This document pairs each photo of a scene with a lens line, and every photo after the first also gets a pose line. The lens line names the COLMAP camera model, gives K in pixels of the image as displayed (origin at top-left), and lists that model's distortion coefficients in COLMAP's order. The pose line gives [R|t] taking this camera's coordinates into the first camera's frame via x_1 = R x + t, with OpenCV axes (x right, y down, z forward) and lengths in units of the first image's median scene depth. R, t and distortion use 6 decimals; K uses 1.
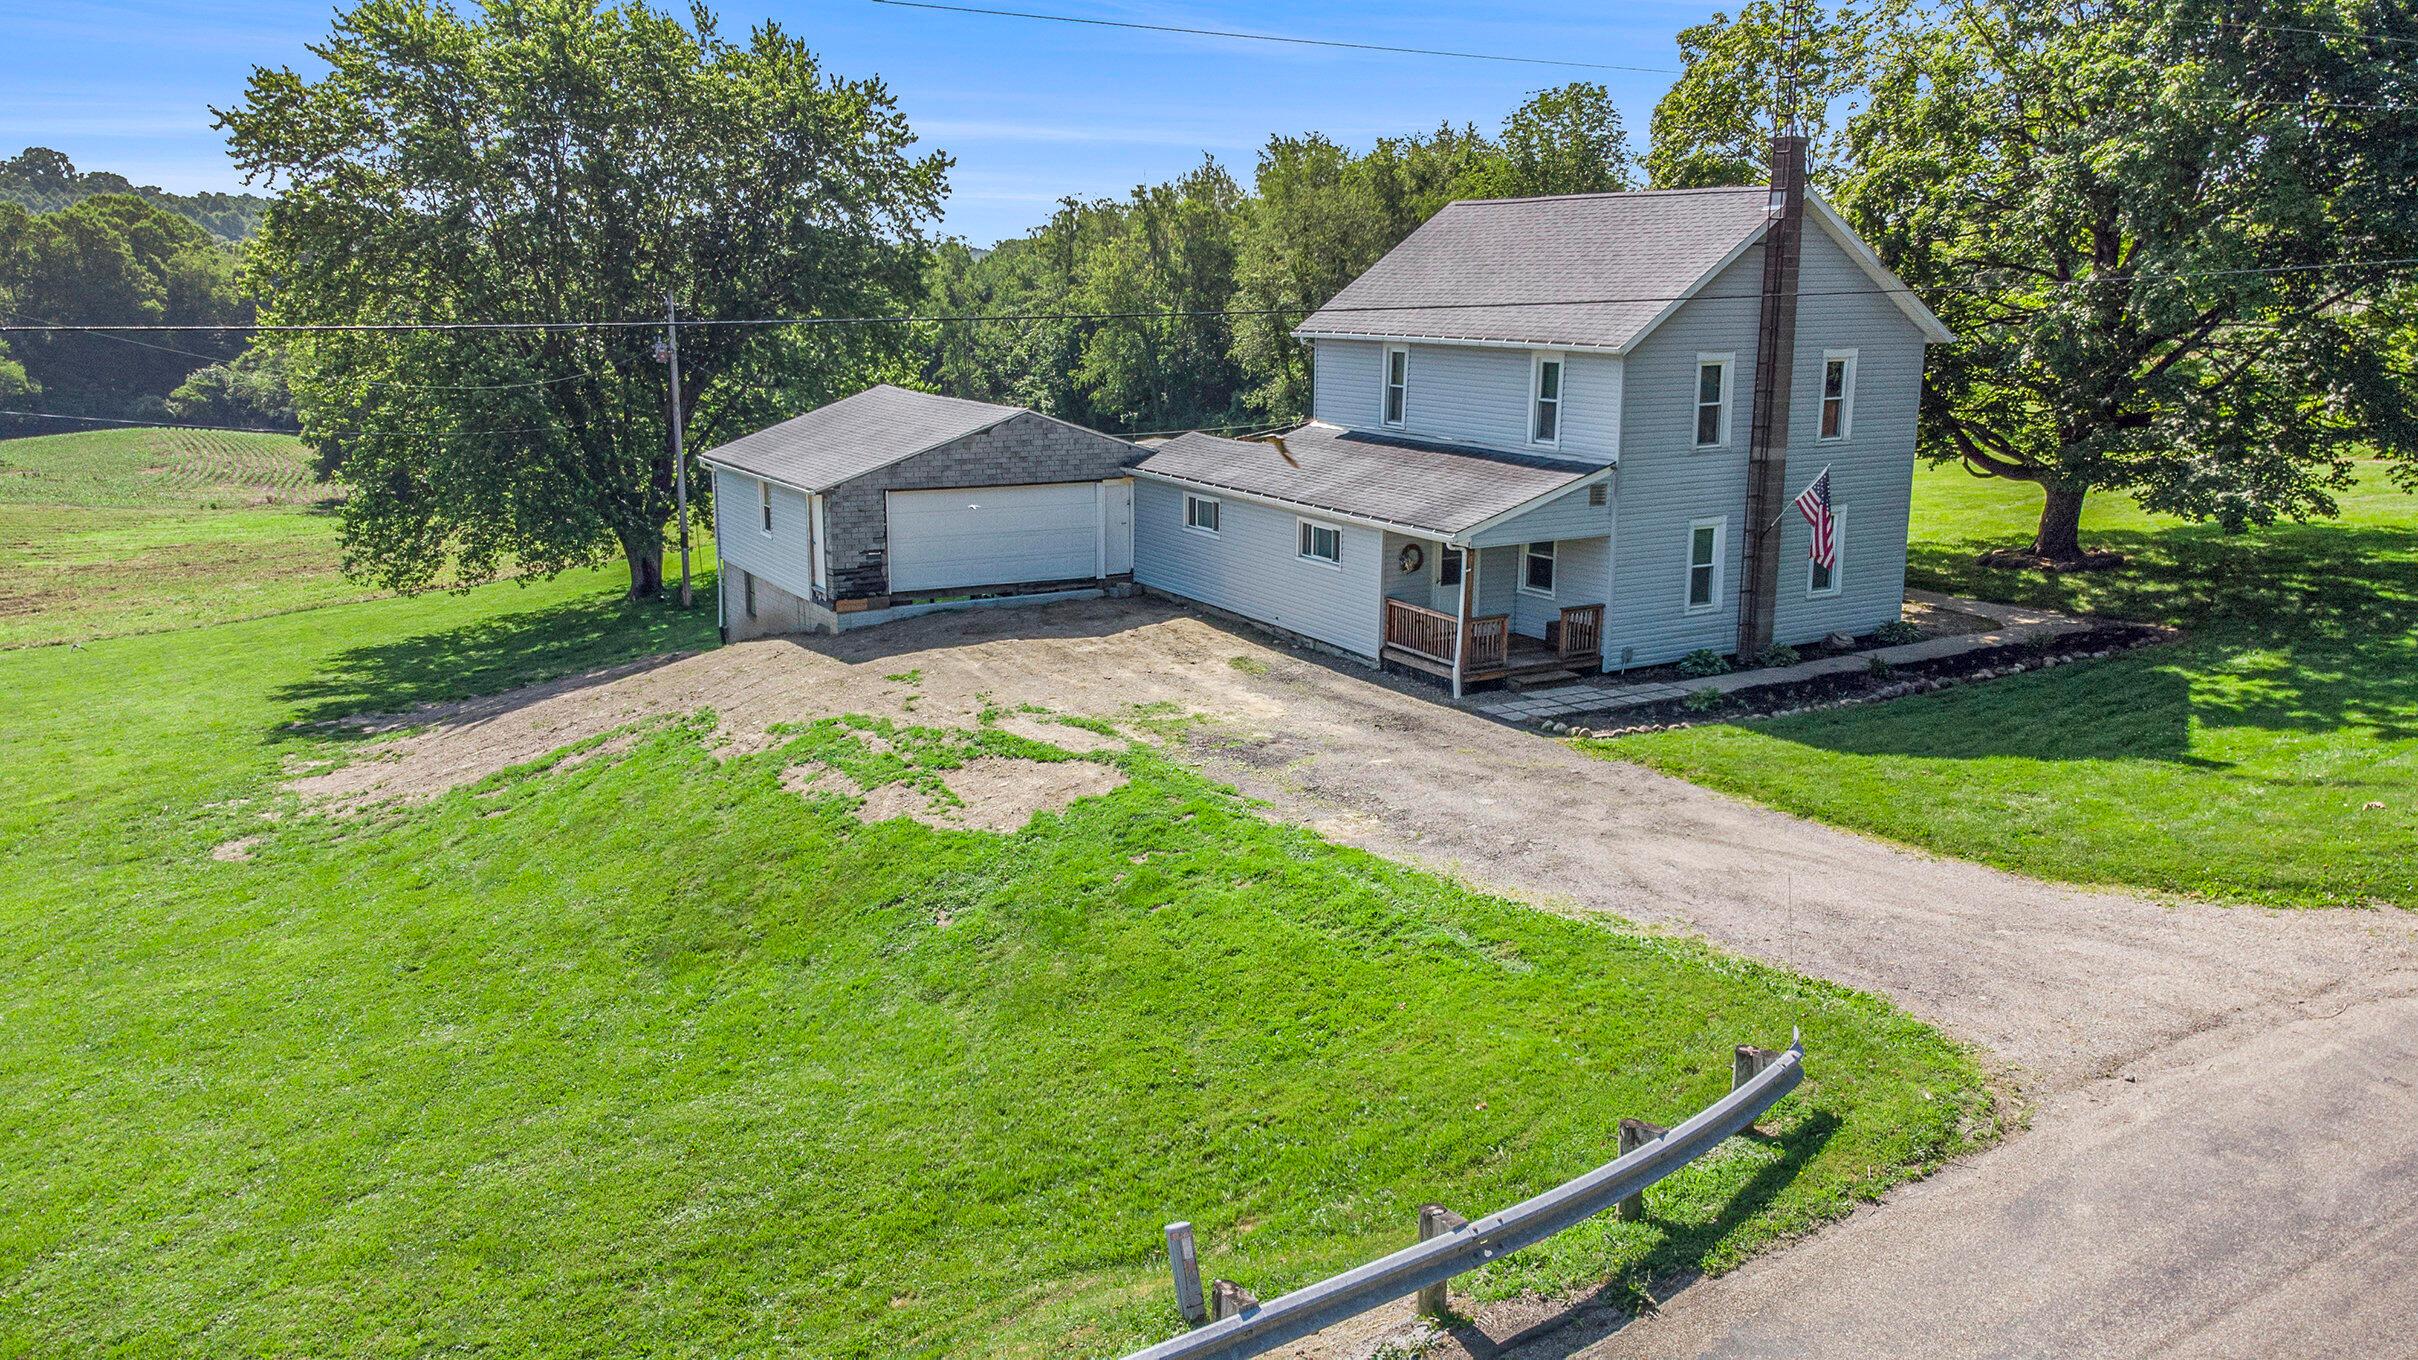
lens RADIAL K [[1810.2, 0, 1203.5], [0, 1810.2, 685.5], [0, 0, 1]] dist [0.010660, 0.000680]
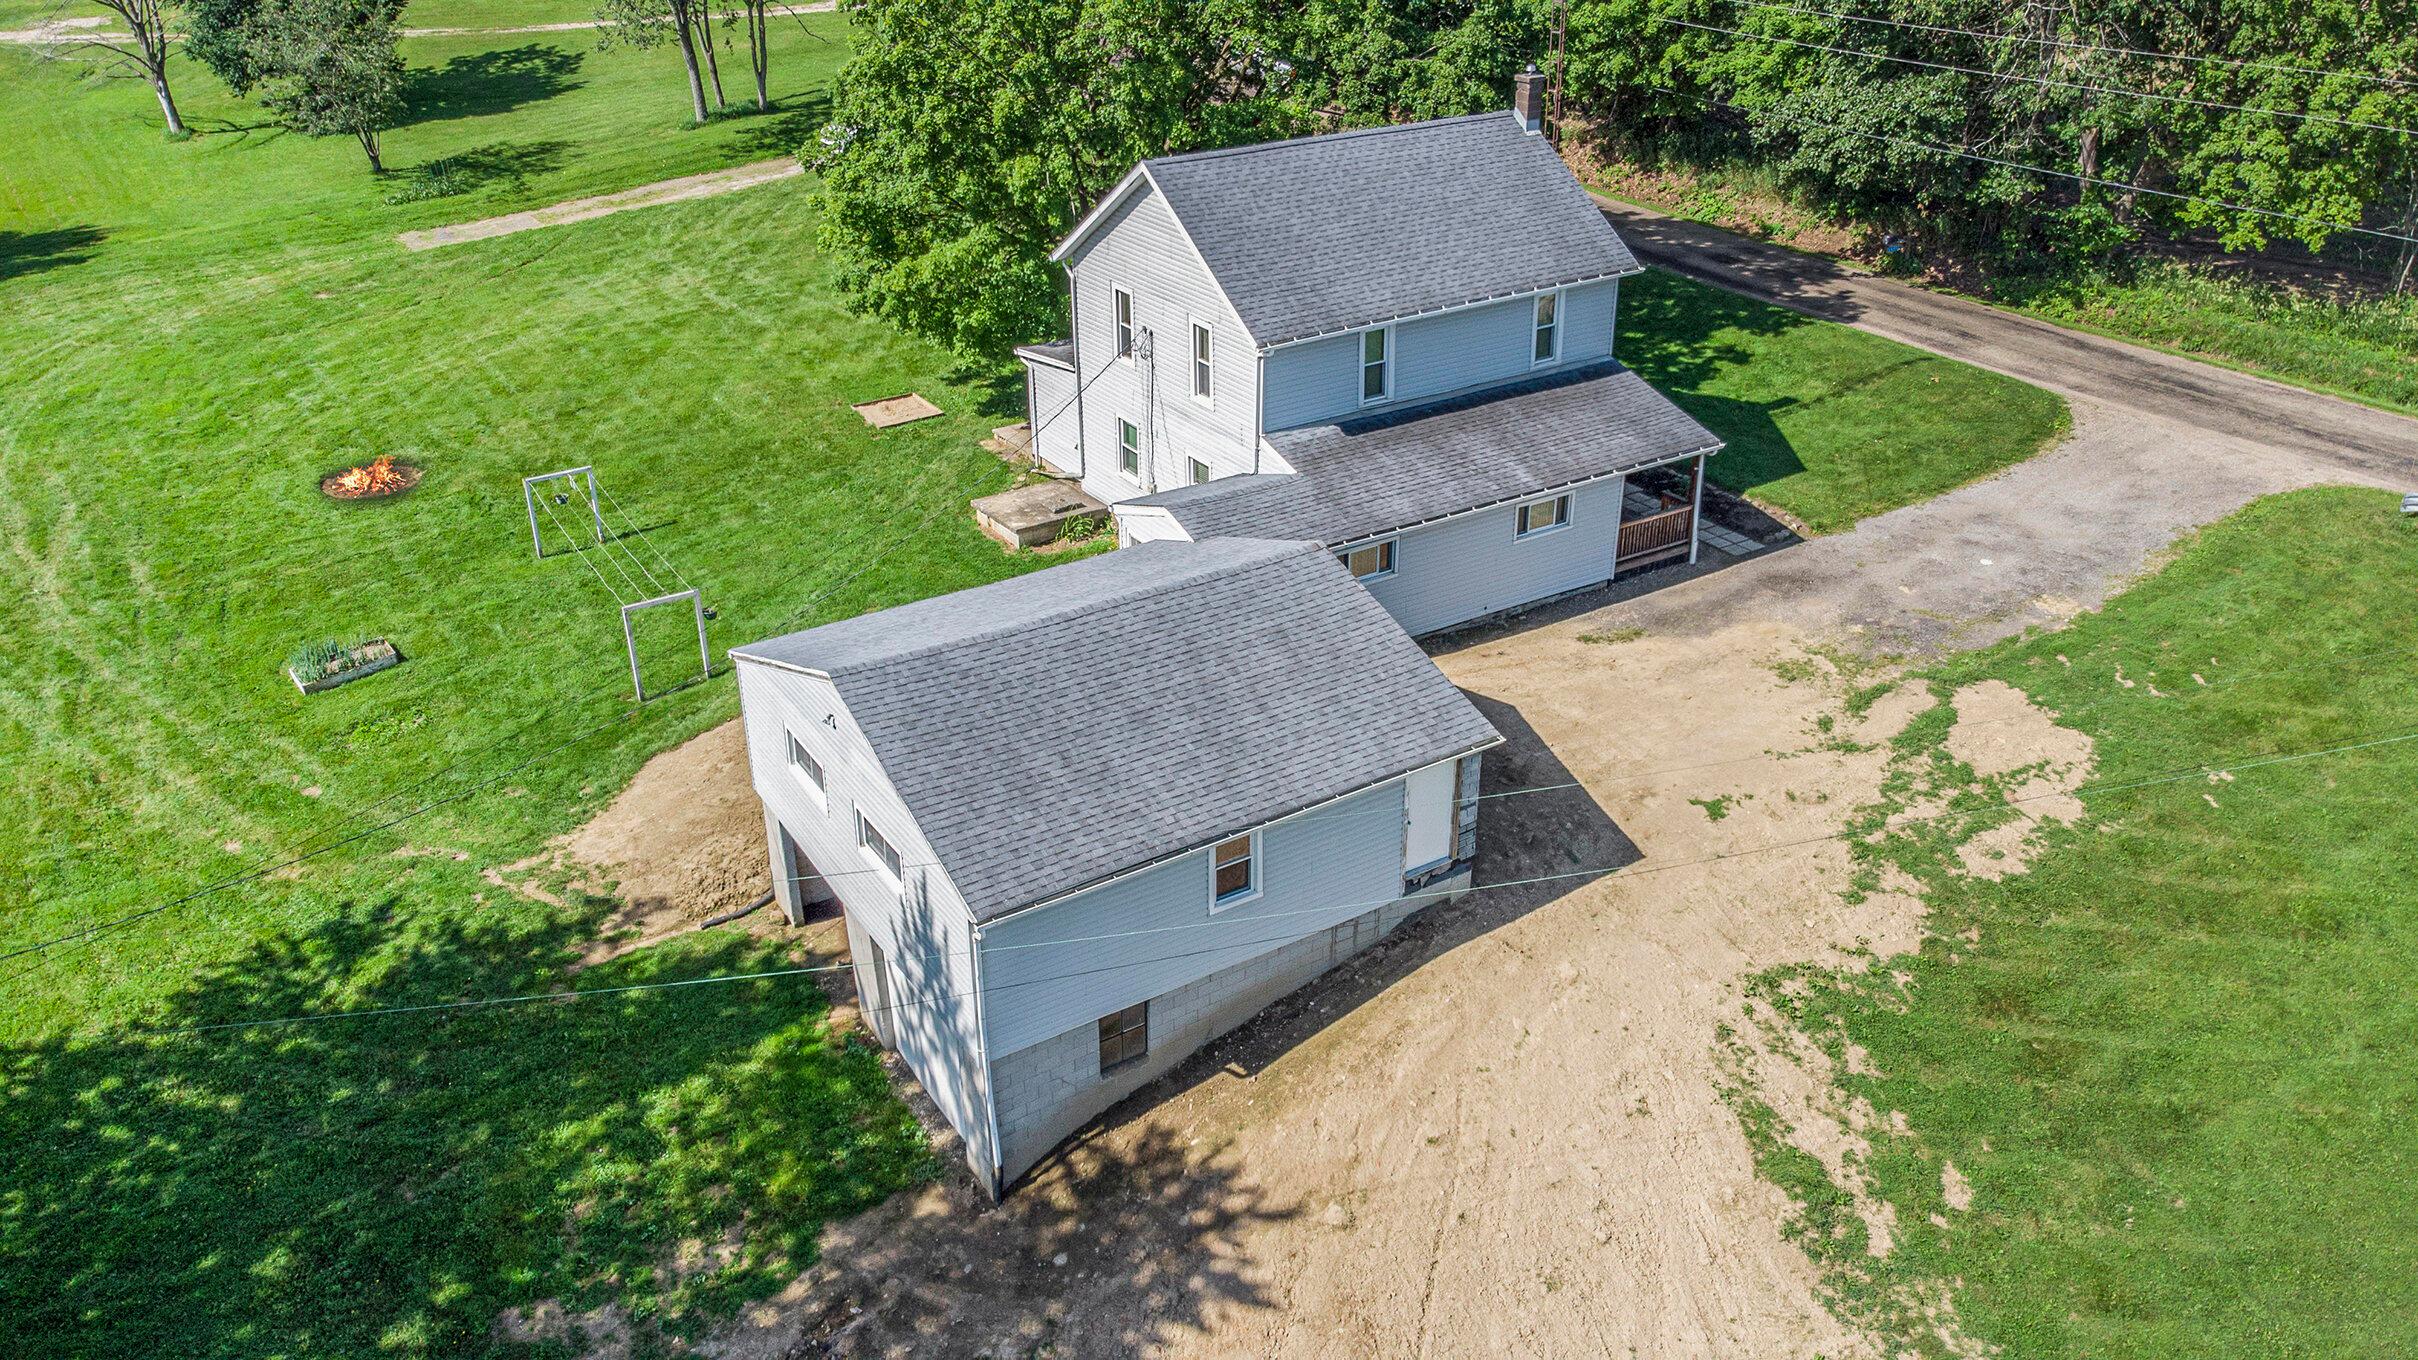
lens RADIAL K [[1810.2, 0, 1206.2], [0, 1810.2, 668.2], [0, 0, 1]] dist [0.010660, 0.000680]
pose [[-0.045920, -0.459824, 0.886822, -0.845629], [0.226767, 0.859783, 0.457547, -0.493515], [-0.972866, 0.222113, 0.064792, 1.049781]]
